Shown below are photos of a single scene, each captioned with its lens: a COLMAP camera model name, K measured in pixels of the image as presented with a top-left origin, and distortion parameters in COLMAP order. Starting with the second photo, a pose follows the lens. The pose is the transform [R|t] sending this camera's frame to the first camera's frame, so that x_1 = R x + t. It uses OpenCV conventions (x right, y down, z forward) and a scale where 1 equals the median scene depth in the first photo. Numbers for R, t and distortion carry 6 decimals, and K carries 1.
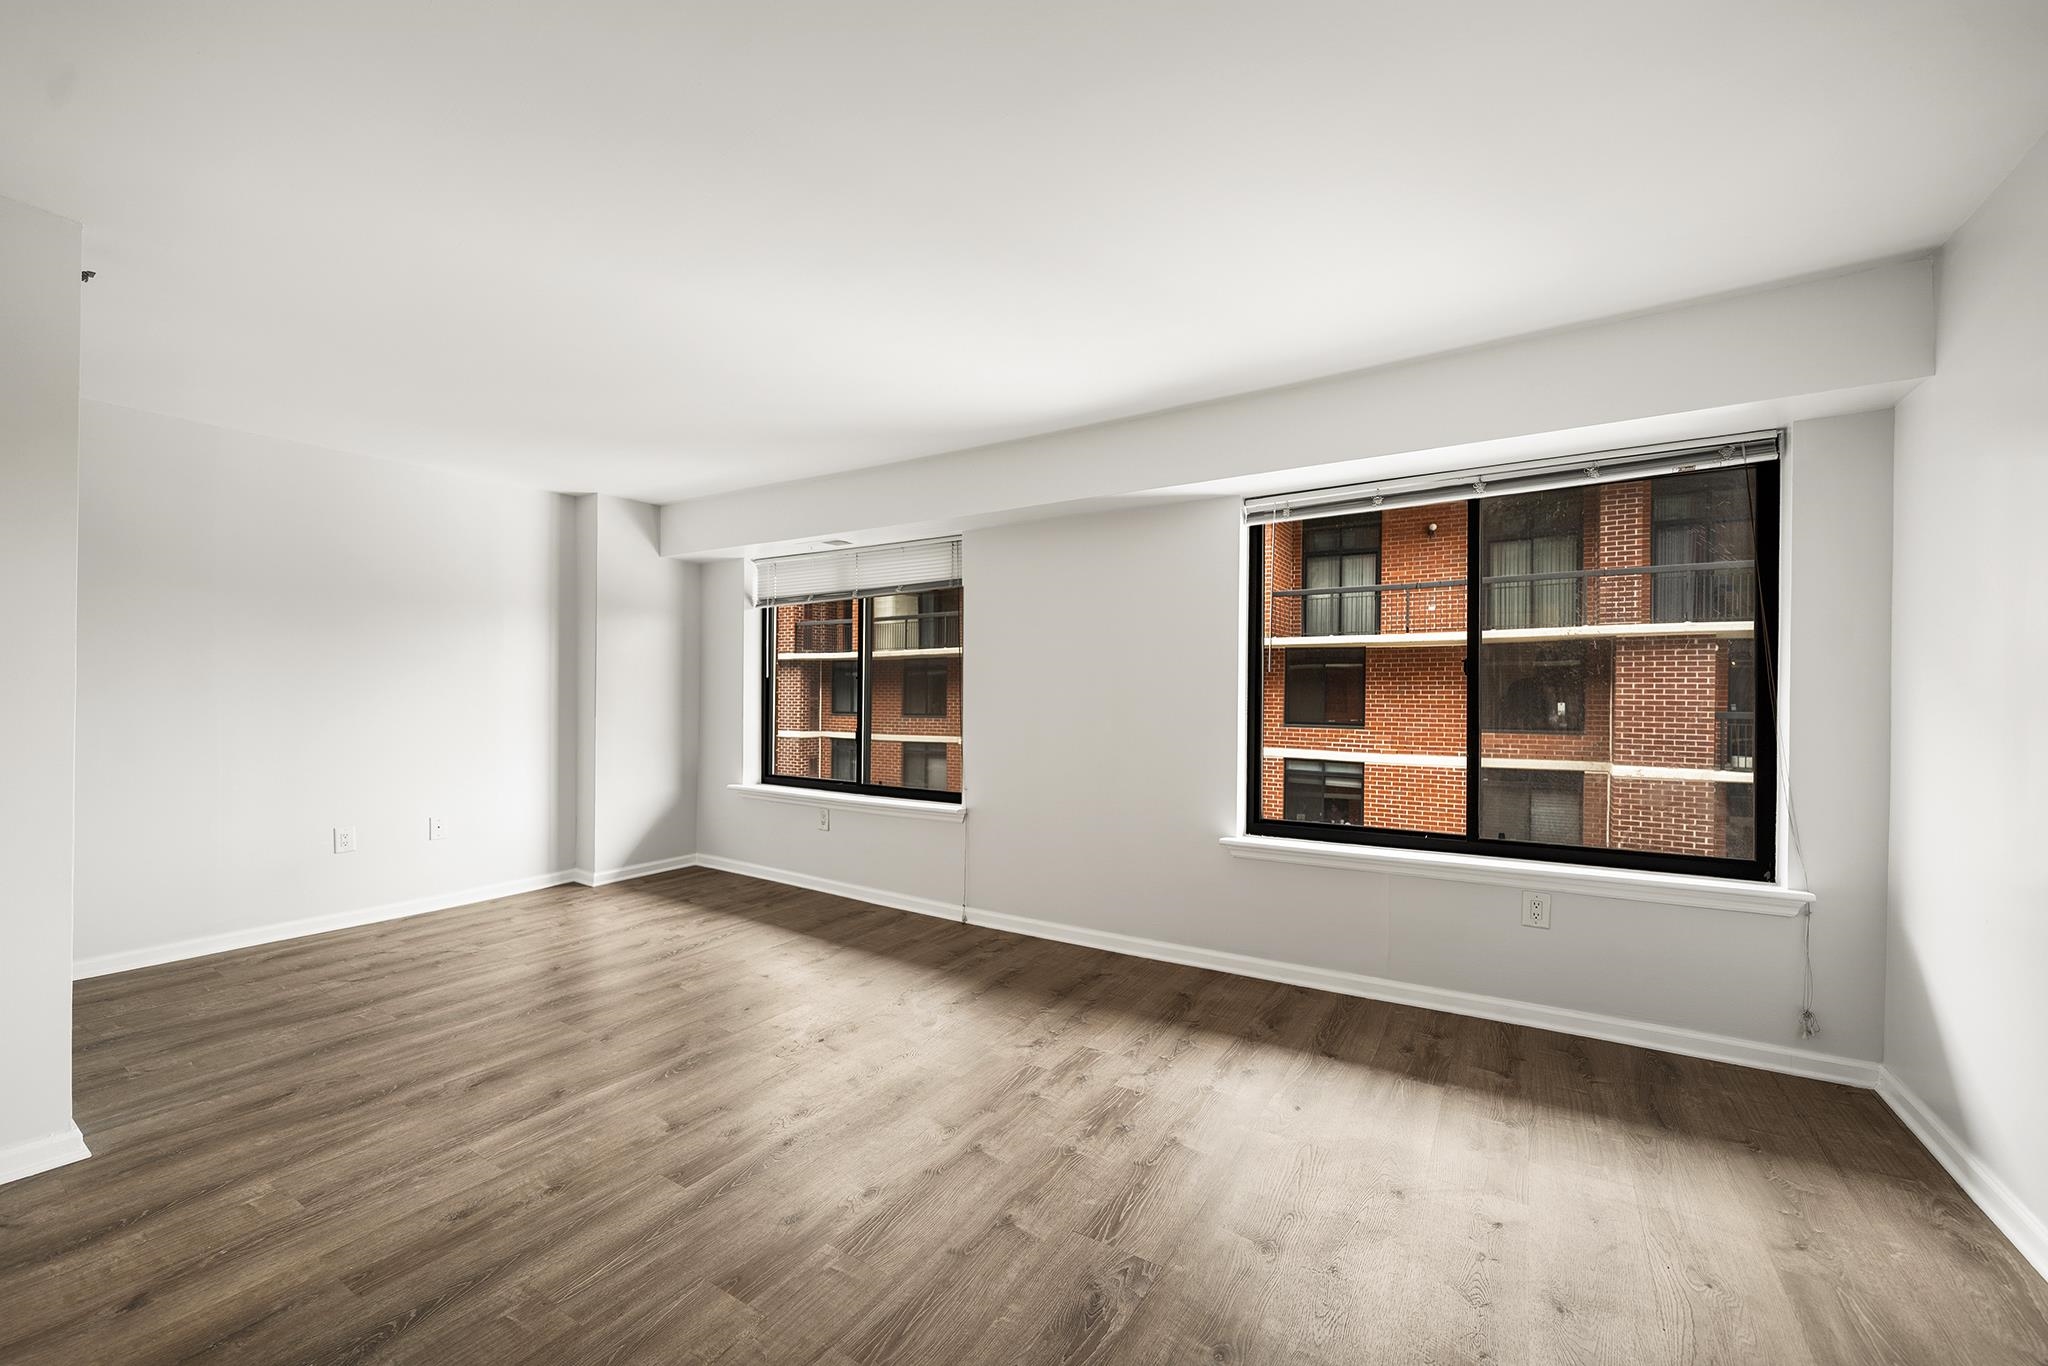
lens RADIAL K [[796.1, 0, 1013.9], [0, 796.1, 685.9], [0, 0, 1]] dist [-0.002277, -0.000271]
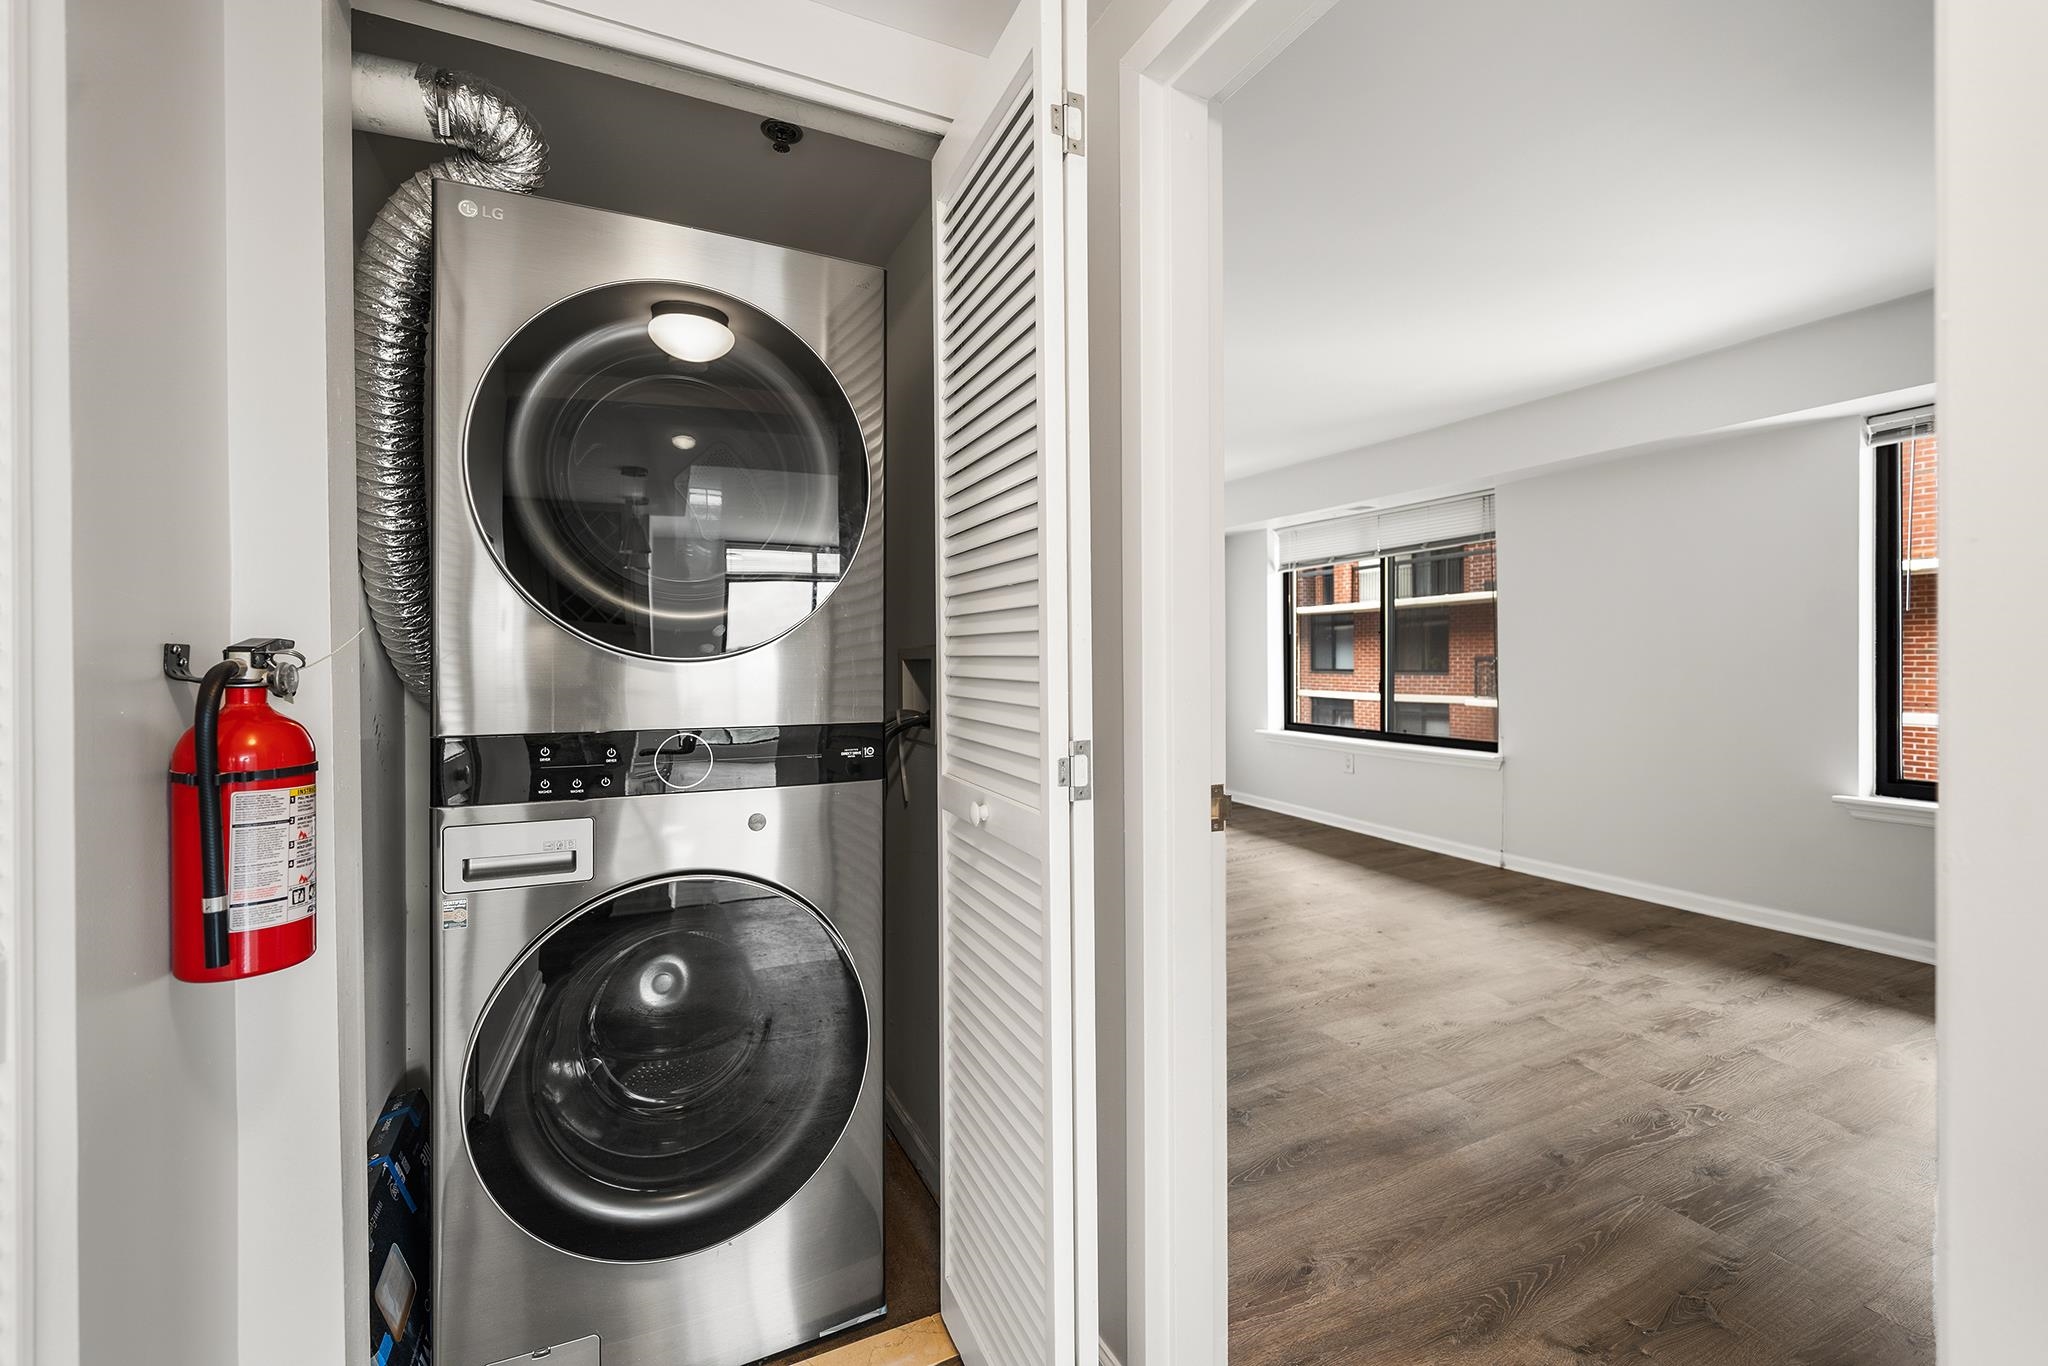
lens RADIAL K [[847.3, 0, 1008.3], [0, 847.3, 663.0], [0, 0, 1]] dist [-0.000712, -0.000440]
pose [[0.849240, -0.011636, -0.527879, -0.036555], [0.023980, 0.999576, 0.016545, 0.001072], [0.527462, -0.026709, 0.849159, -0.385904]]
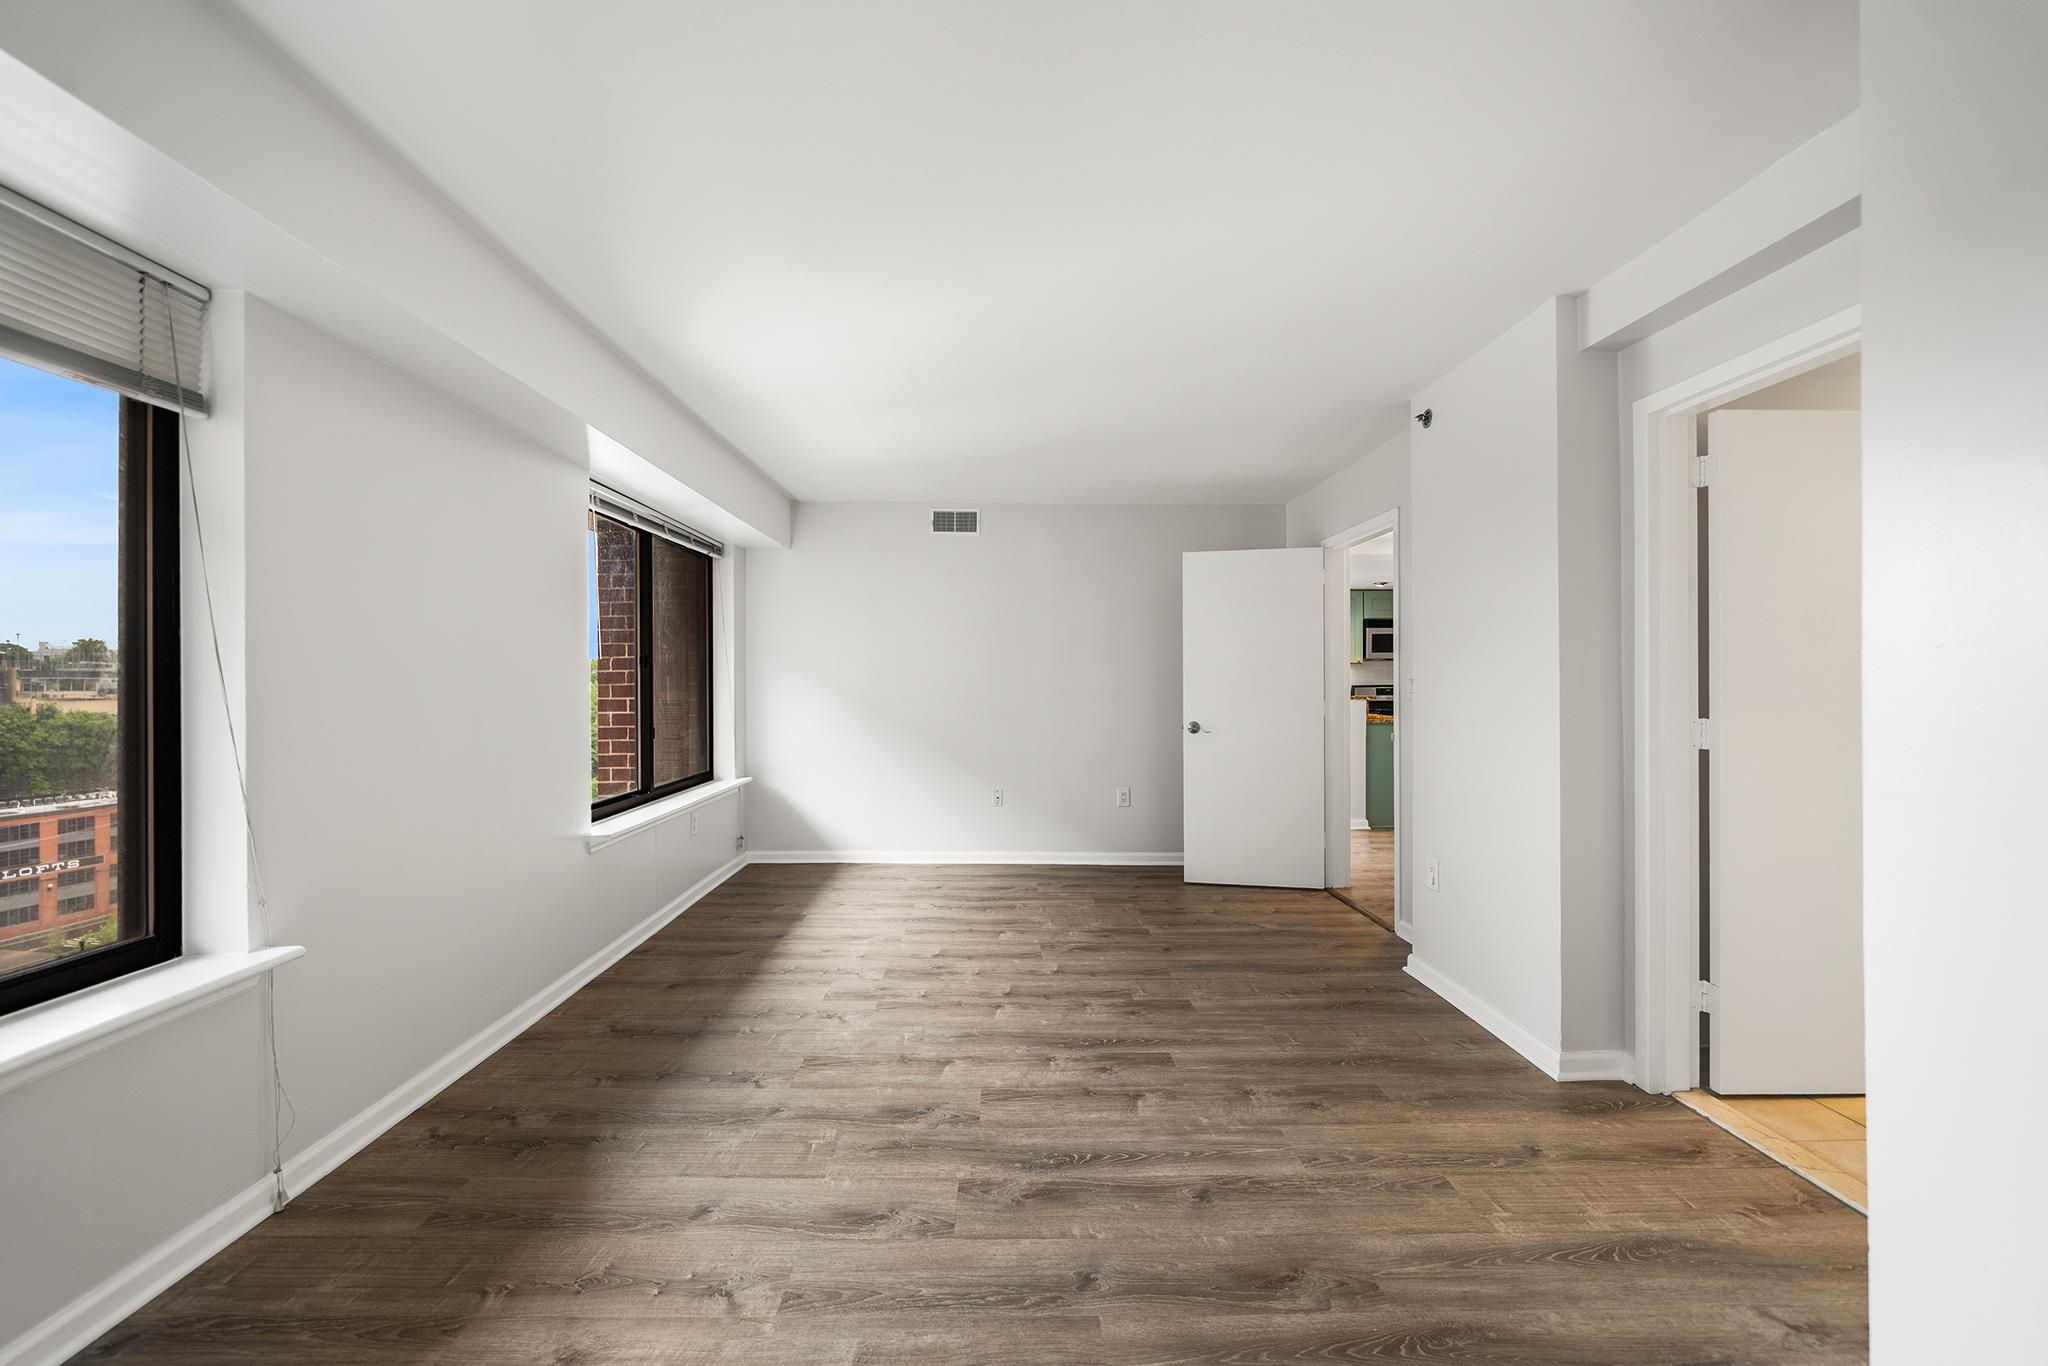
lens RADIAL K [[796.1, 0, 1013.9], [0, 796.1, 685.9], [0, 0, 1]] dist [-0.002277, -0.000271]
pose [[-0.551352, -0.009401, 0.834219, -0.970741], [-0.016405, 0.999865, 0.000425, 0.010100], [-0.834111, -0.013451, -0.551432, 1.380546]]
